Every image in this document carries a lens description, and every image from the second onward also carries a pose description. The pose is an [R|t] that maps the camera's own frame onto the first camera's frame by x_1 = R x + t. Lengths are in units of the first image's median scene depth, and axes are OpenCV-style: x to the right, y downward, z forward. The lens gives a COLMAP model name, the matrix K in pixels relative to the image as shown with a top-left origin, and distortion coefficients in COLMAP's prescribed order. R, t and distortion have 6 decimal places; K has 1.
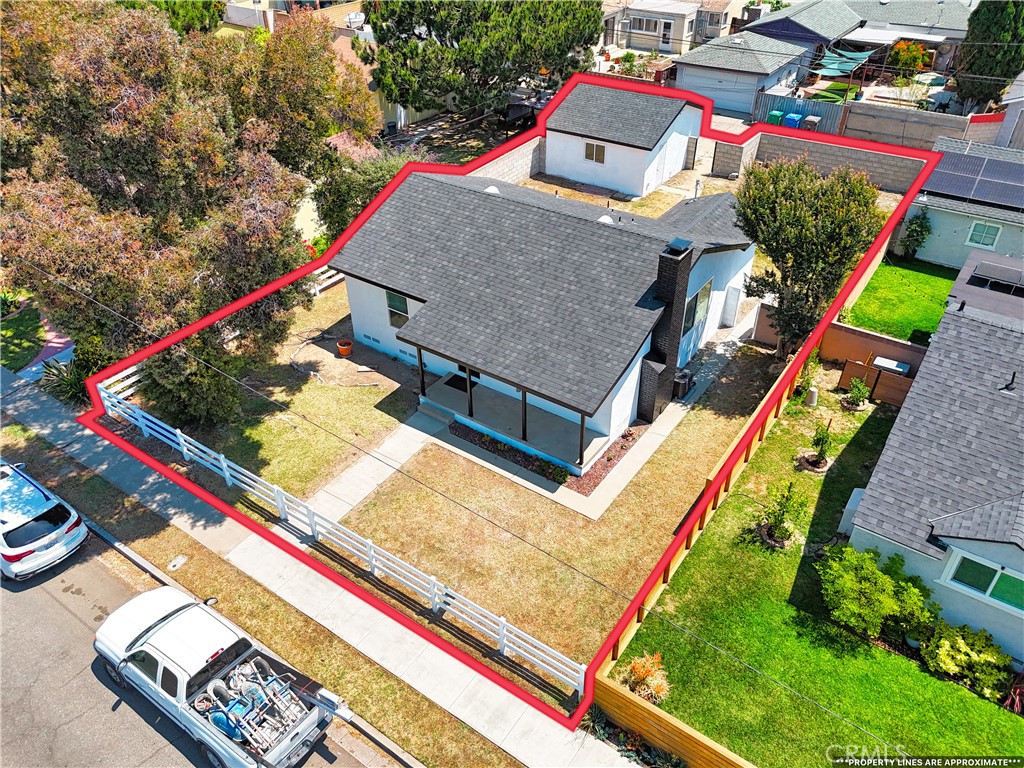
lens RADIAL K [[754.5, 0, 514.6], [0, 754.5, 380.8], [0, 0, 1]] dist [0.069283, -0.061537]
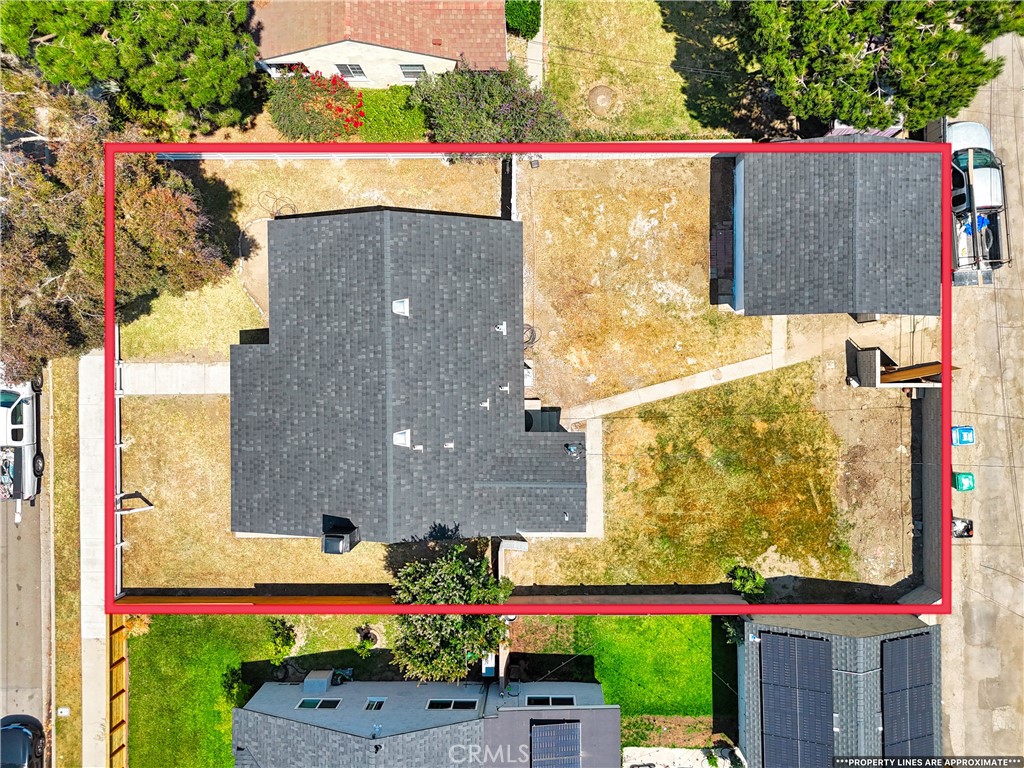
lens RADIAL K [[754.5, 0, 514.6], [0, 754.5, 380.8], [0, 0, 1]] dist [0.069283, -0.061537]
pose [[0.576963, 0.816649, 0.014065, 0.138946], [-0.482456, 0.326860, 0.812649, -1.305669], [0.659052, -0.475655, 0.582583, 0.574380]]
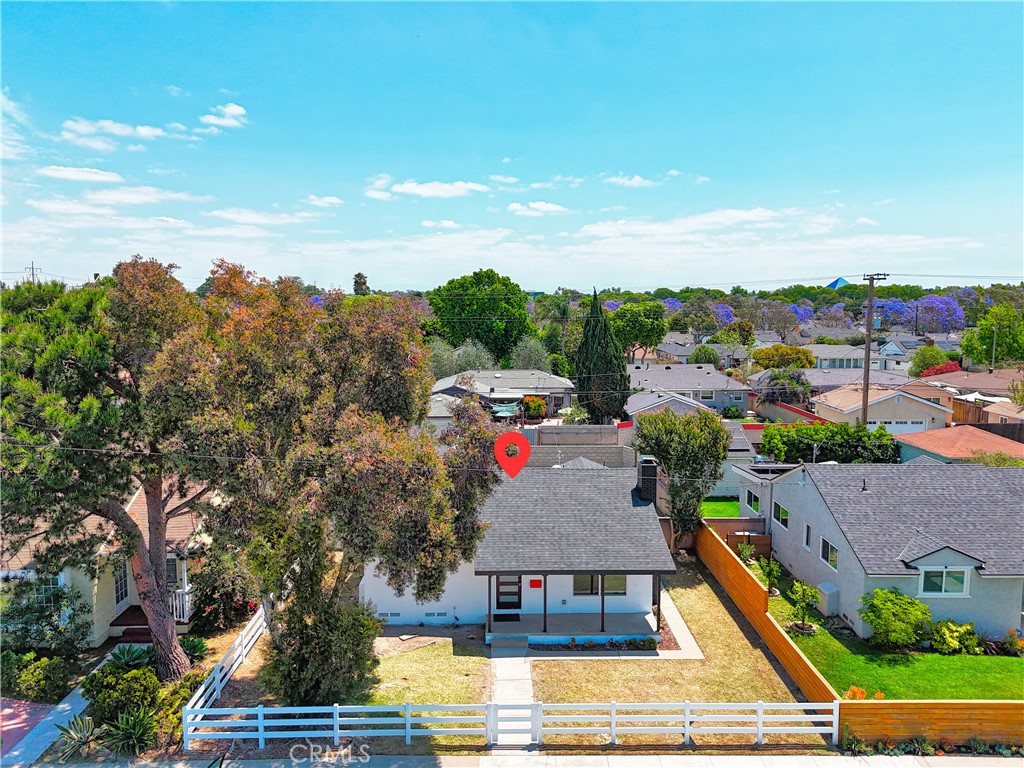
lens RADIAL K [[754.5, 0, 514.6], [0, 754.5, 380.8], [0, 0, 1]] dist [0.069283, -0.061537]
pose [[0.808635, -0.052499, 0.585964, -0.781642], [0.336782, 0.857973, -0.387892, 0.158956], [-0.482378, 0.511005, 0.711467, 0.025710]]
